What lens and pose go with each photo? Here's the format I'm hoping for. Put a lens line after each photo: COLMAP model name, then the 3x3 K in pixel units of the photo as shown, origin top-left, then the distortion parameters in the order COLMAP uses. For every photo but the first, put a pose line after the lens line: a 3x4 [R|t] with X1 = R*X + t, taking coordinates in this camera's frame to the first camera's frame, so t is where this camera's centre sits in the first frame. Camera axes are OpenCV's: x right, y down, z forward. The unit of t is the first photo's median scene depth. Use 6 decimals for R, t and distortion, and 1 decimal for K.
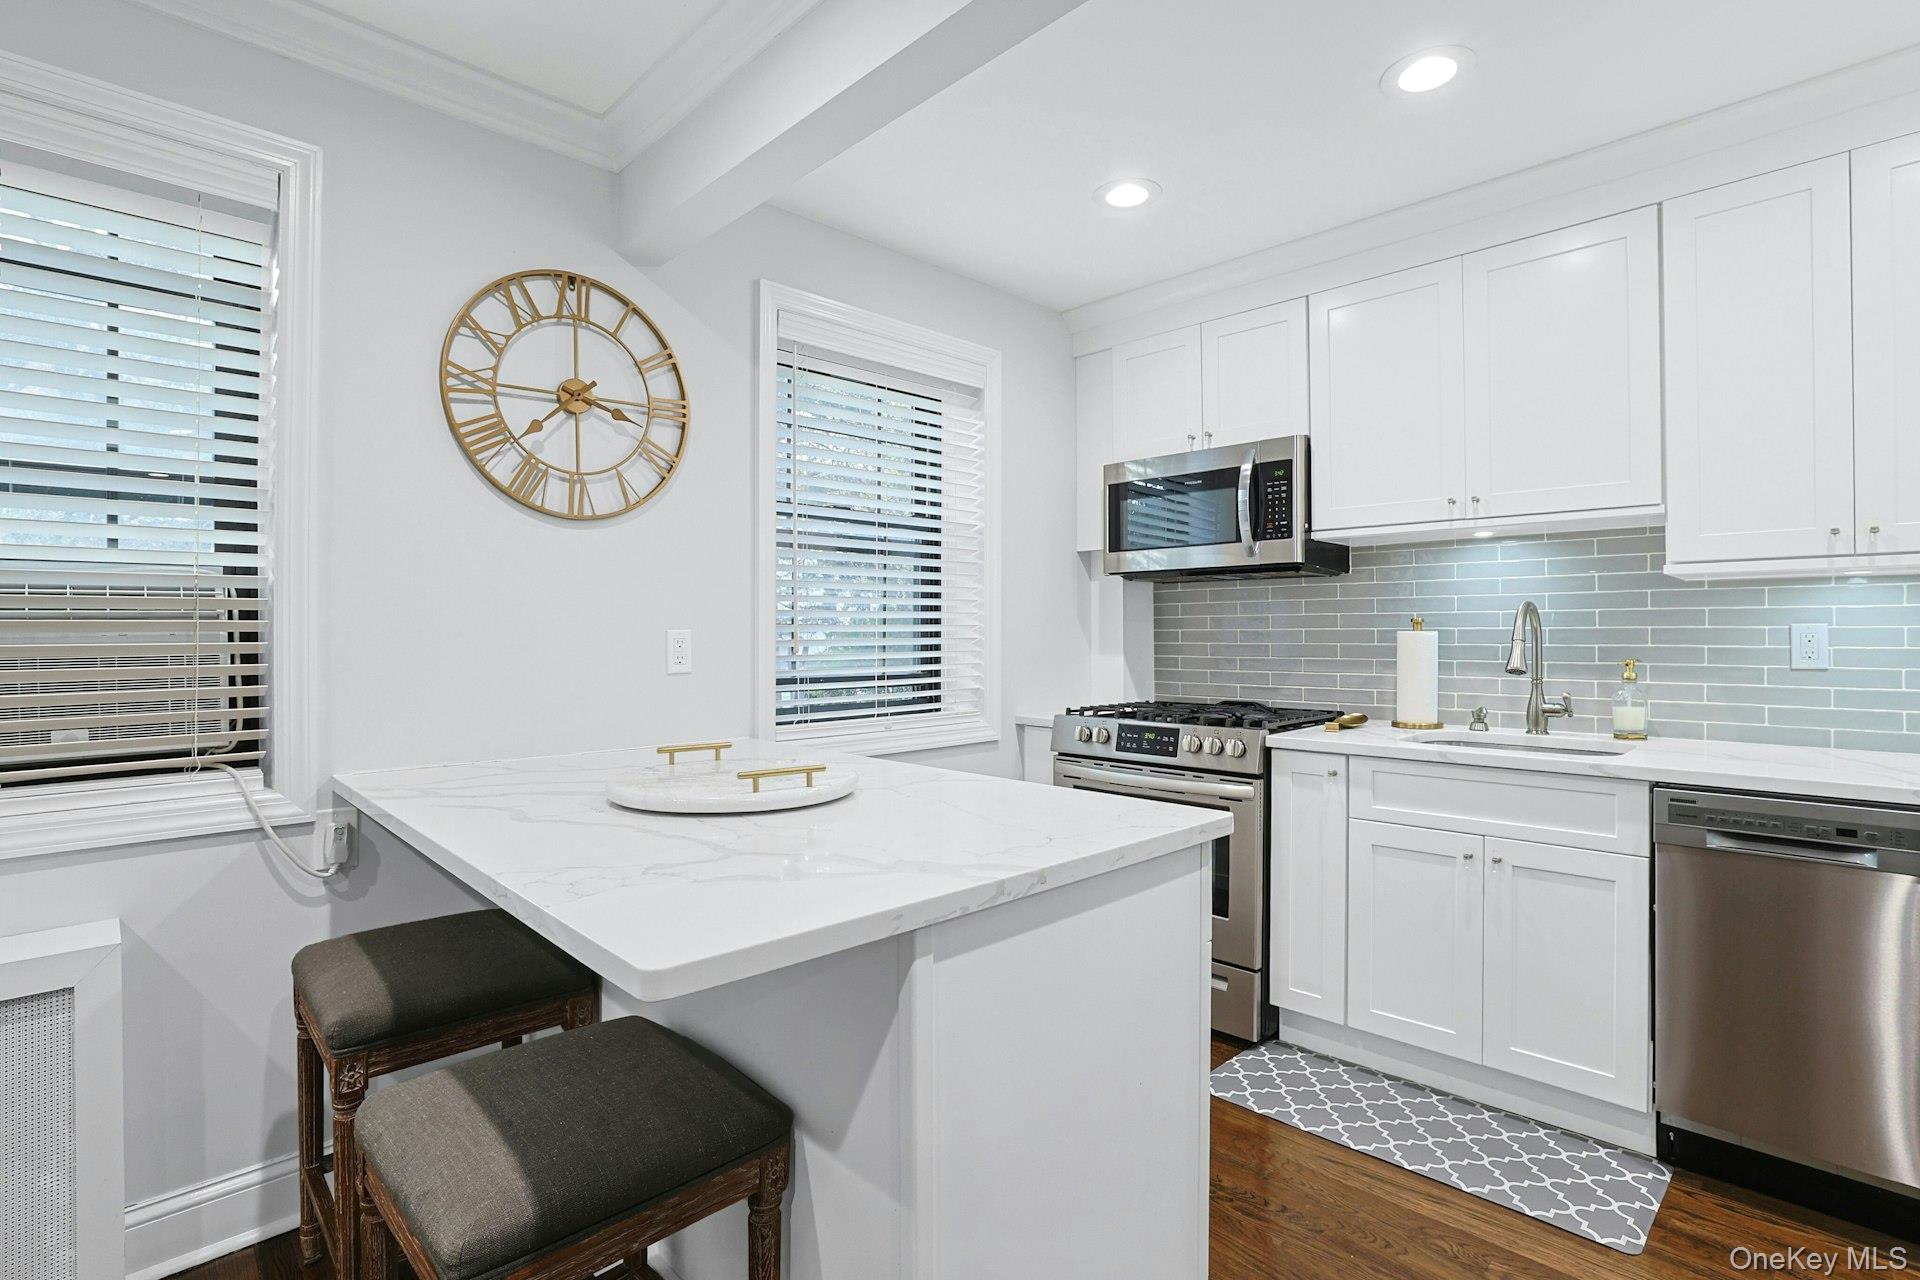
lens RADIAL K [[919.0, 0, 973.4], [0, 919.0, 631.1], [0, 0, 1]] dist [-0.052295, 0.016654]
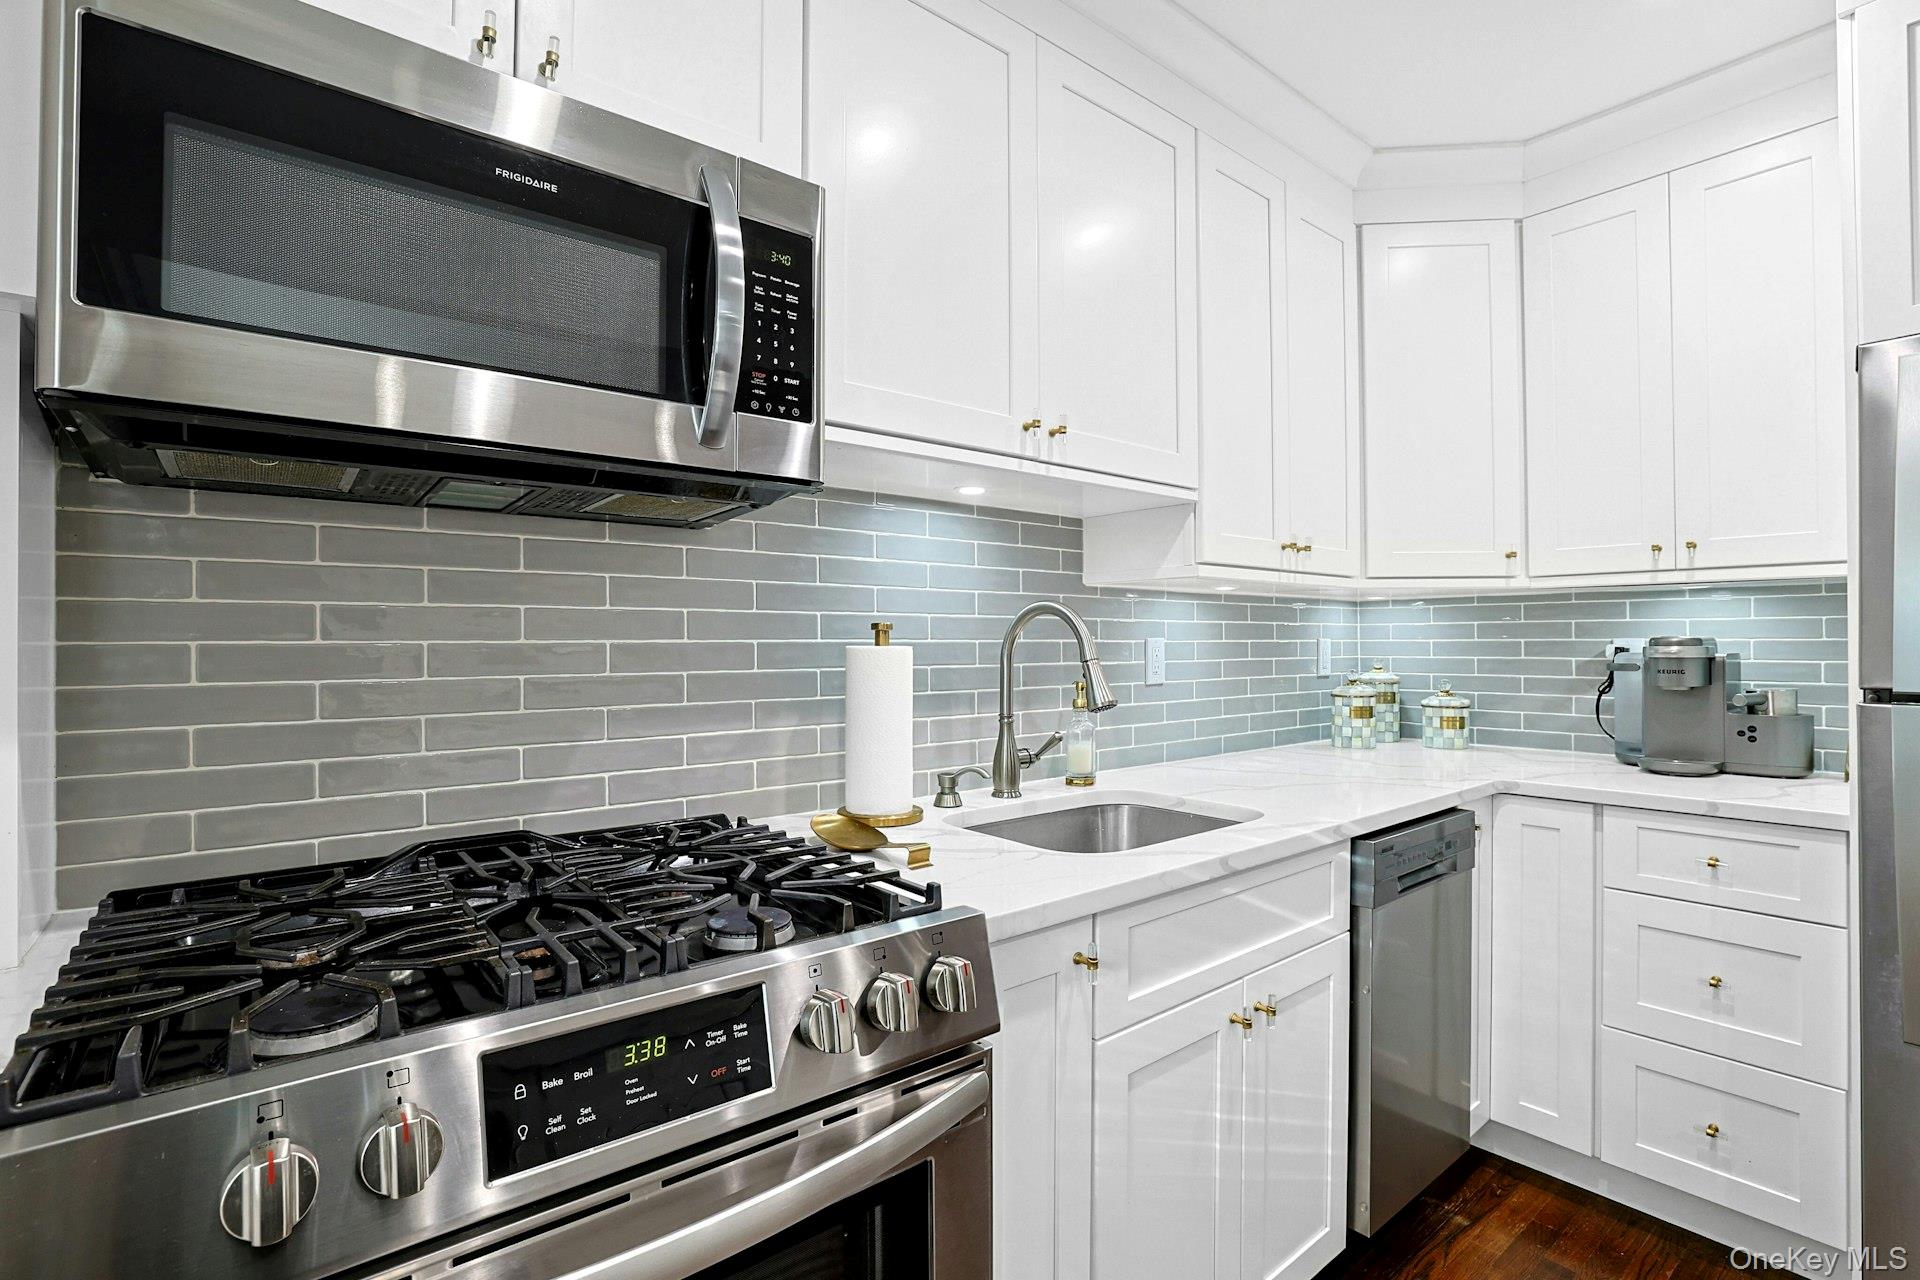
lens RADIAL K [[887.5, 0, 966.1], [0, 887.5, 634.0], [0, 0, 1]] dist [-0.053728, 0.012723]
pose [[0.109047, 0.012497, 0.993958, -0.046519], [0.000731, 0.999920, -0.012652, -0.000120], [-0.994036, 0.002107, 0.109029, 0.929266]]
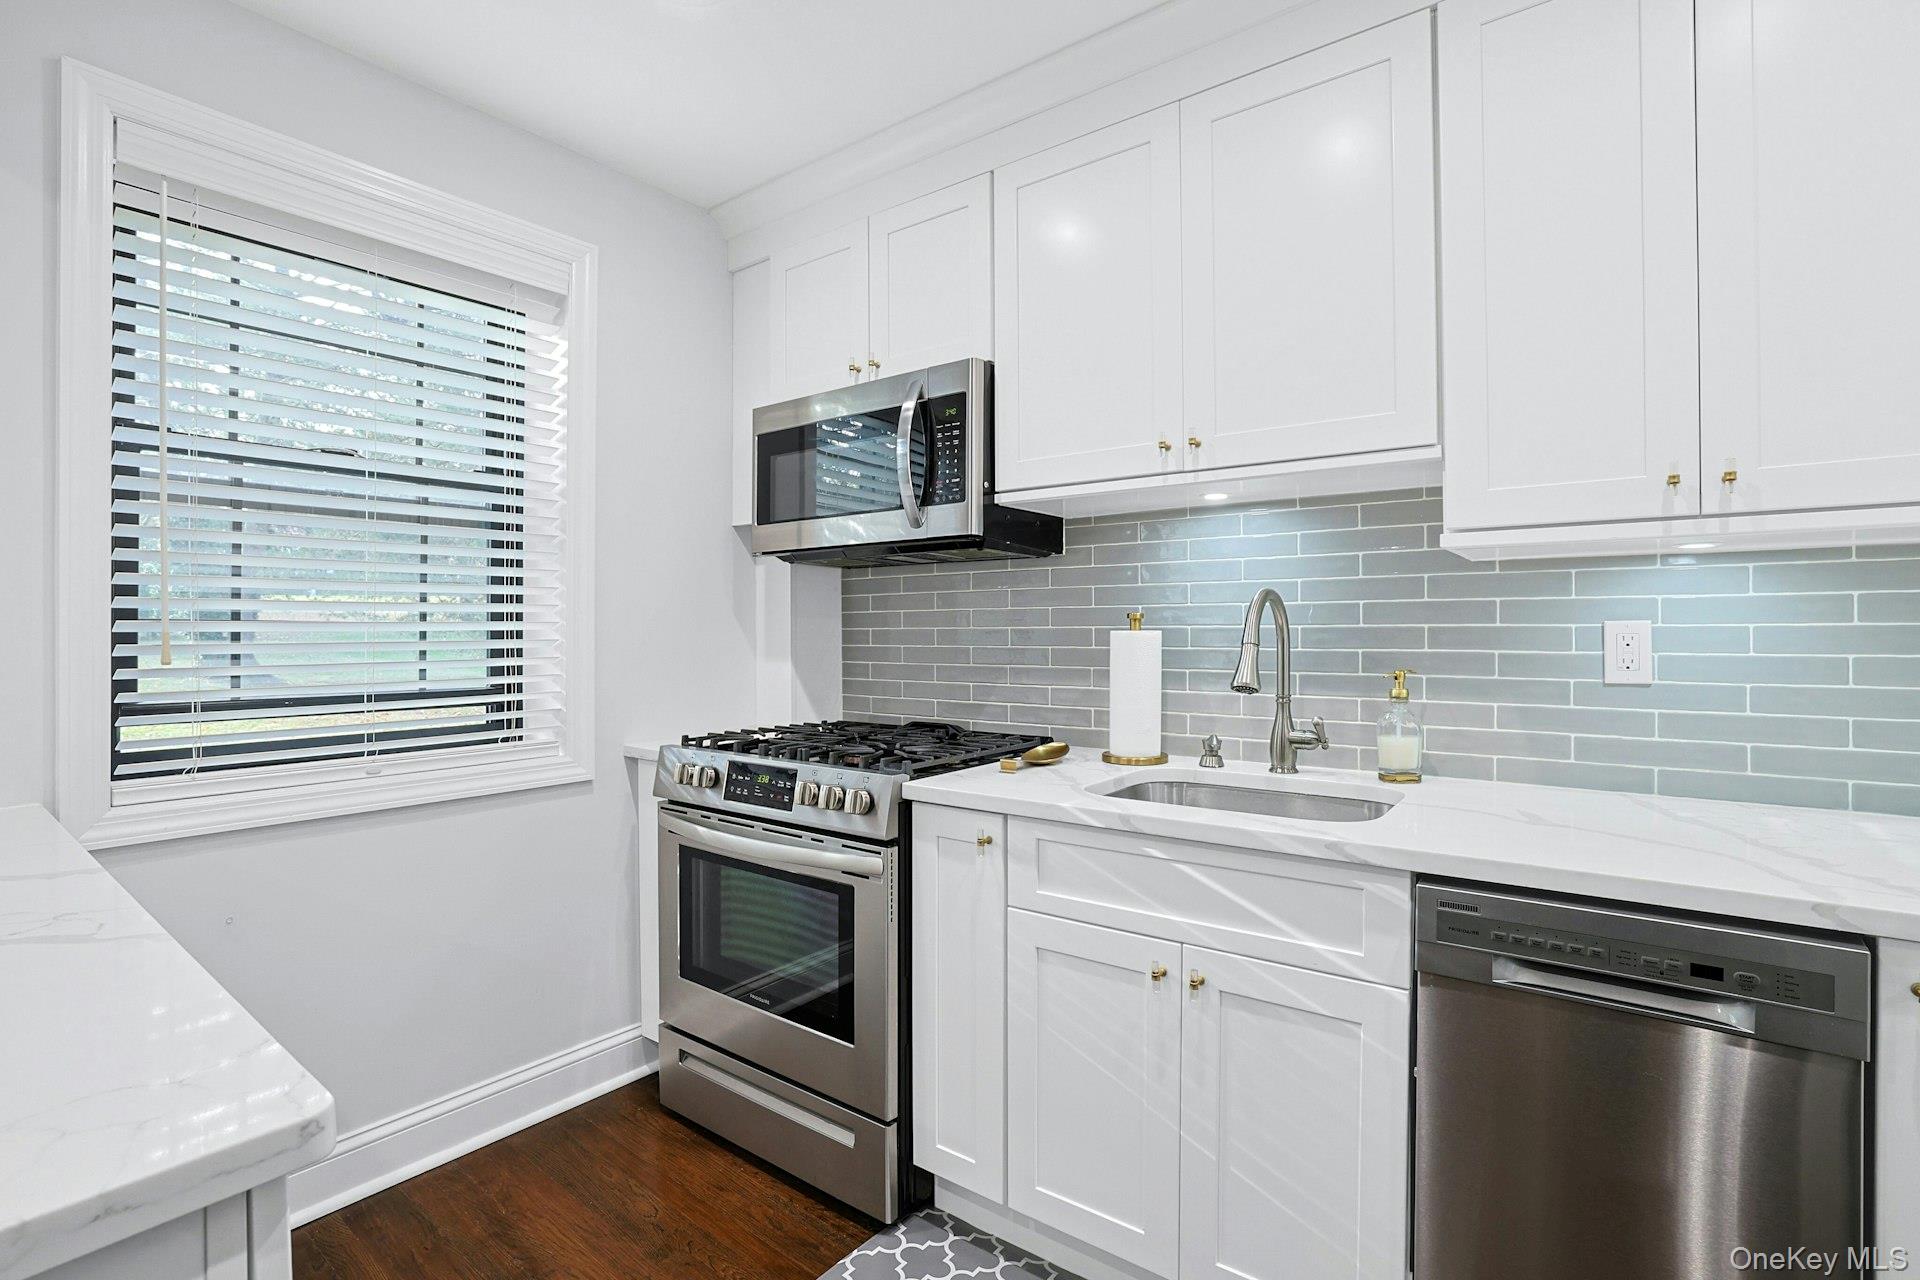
lens RADIAL K [[887.5, 0, 966.1], [0, 887.5, 634.0], [0, 0, 1]] dist [-0.053728, 0.012723]
pose [[0.990703, -0.000217, 0.136039, 0.267190], [-0.000498, 0.999986, 0.005222, -0.000824], [-0.136039, -0.005241, 0.990690, 0.322254]]
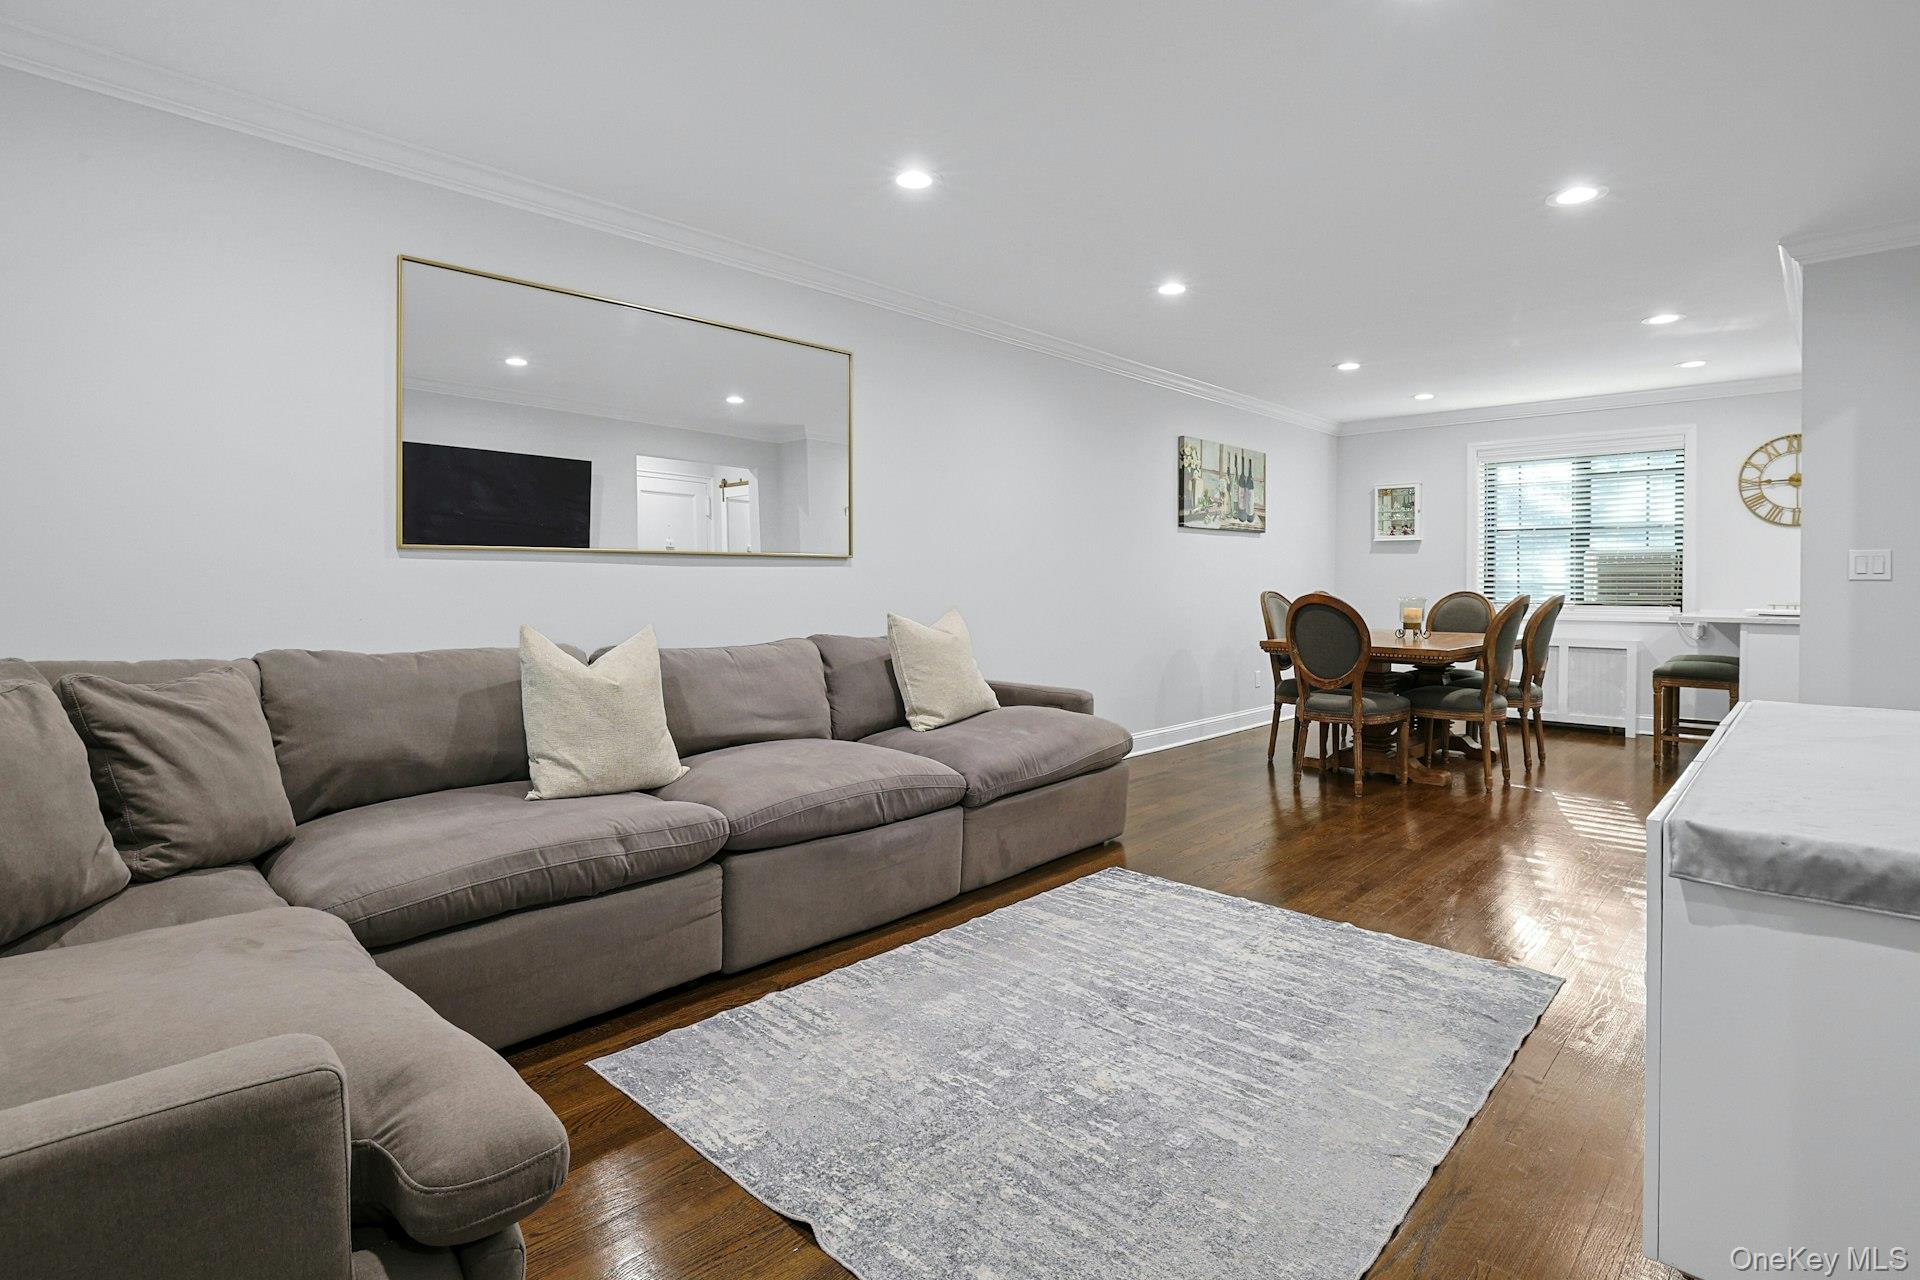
lens RADIAL K [[930.2, 0, 962.8], [0, 930.2, 586.5], [0, 0, 1]] dist [-0.022756, 0.000075]
pose [[0.030432, 0.010608, -0.999481, 1.741827], [-0.002594, 0.999941, 0.010534, 0.027749], [0.999533, 0.002273, 0.030458, -1.234258]]
